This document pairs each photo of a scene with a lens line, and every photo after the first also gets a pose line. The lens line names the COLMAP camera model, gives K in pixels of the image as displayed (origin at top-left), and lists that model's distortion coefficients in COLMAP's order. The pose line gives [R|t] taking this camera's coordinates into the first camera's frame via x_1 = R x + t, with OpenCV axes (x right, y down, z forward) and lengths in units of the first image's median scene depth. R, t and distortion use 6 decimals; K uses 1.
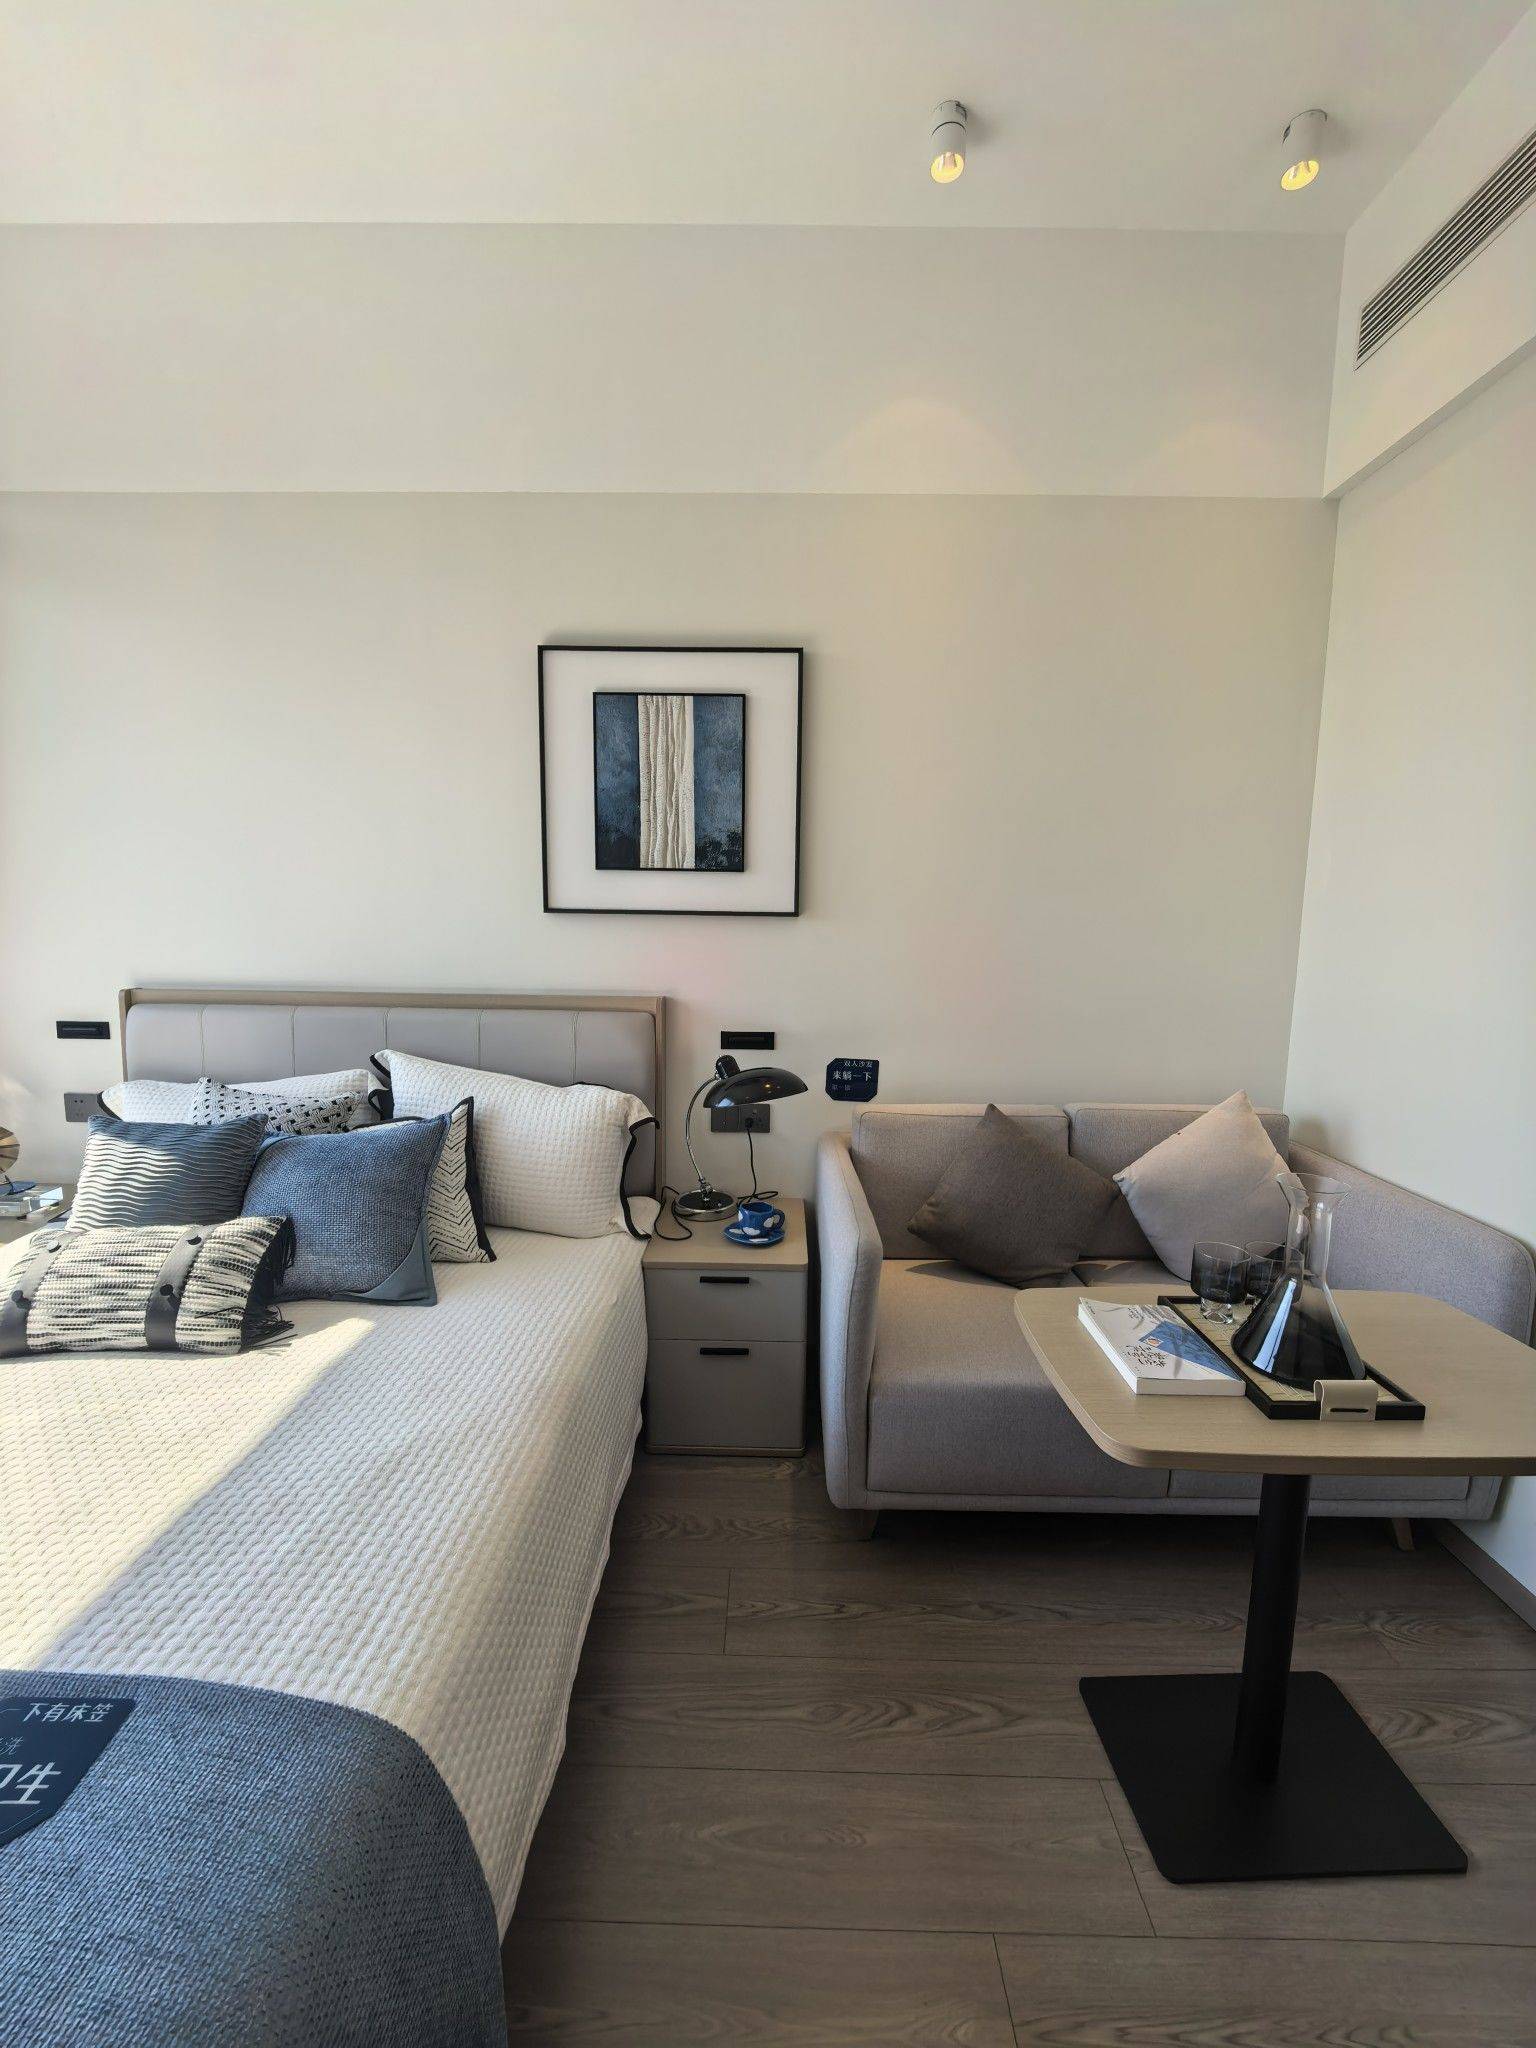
lens RADIAL K [[786.5, 0, 764.1], [0, 786.5, 1022.5], [0, 0, 1]] dist [-0.008764, -0.000209]
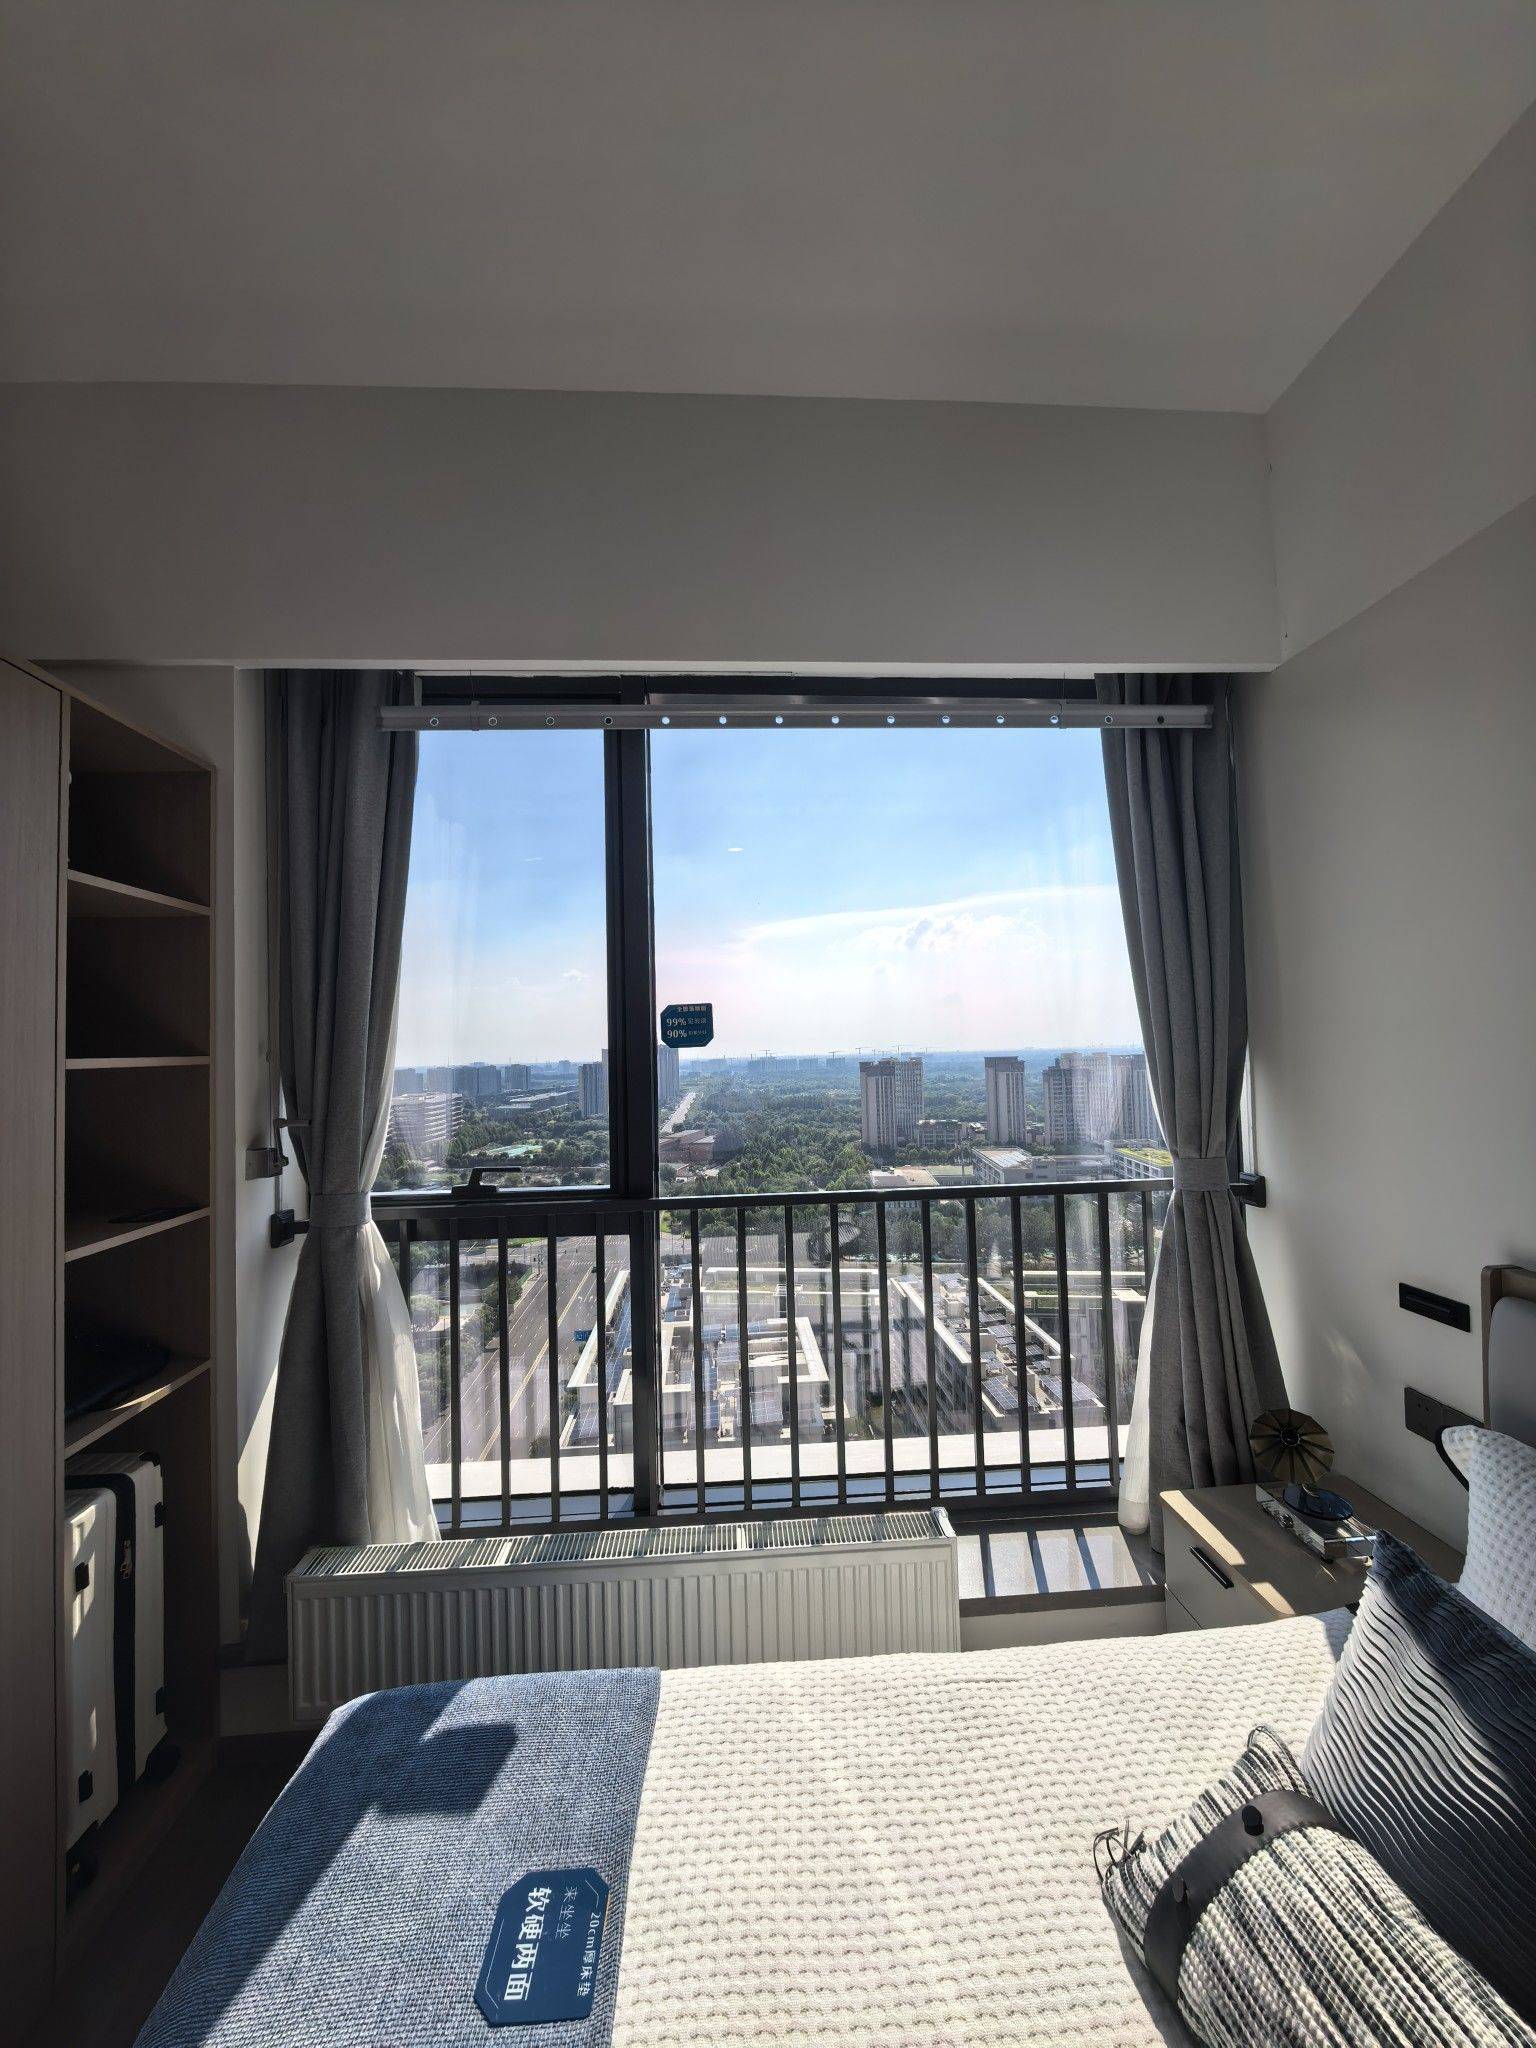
lens RADIAL K [[786.5, 0, 767.1], [0, 786.5, 1025.0], [0, 0, 1]] dist [-0.008764, -0.000209]
pose [[0.072127, -0.054864, -0.995885, -0.232911], [-0.102034, 0.992842, -0.062086, -0.147090], [0.992163, 0.106092, 0.066013, 0.375148]]
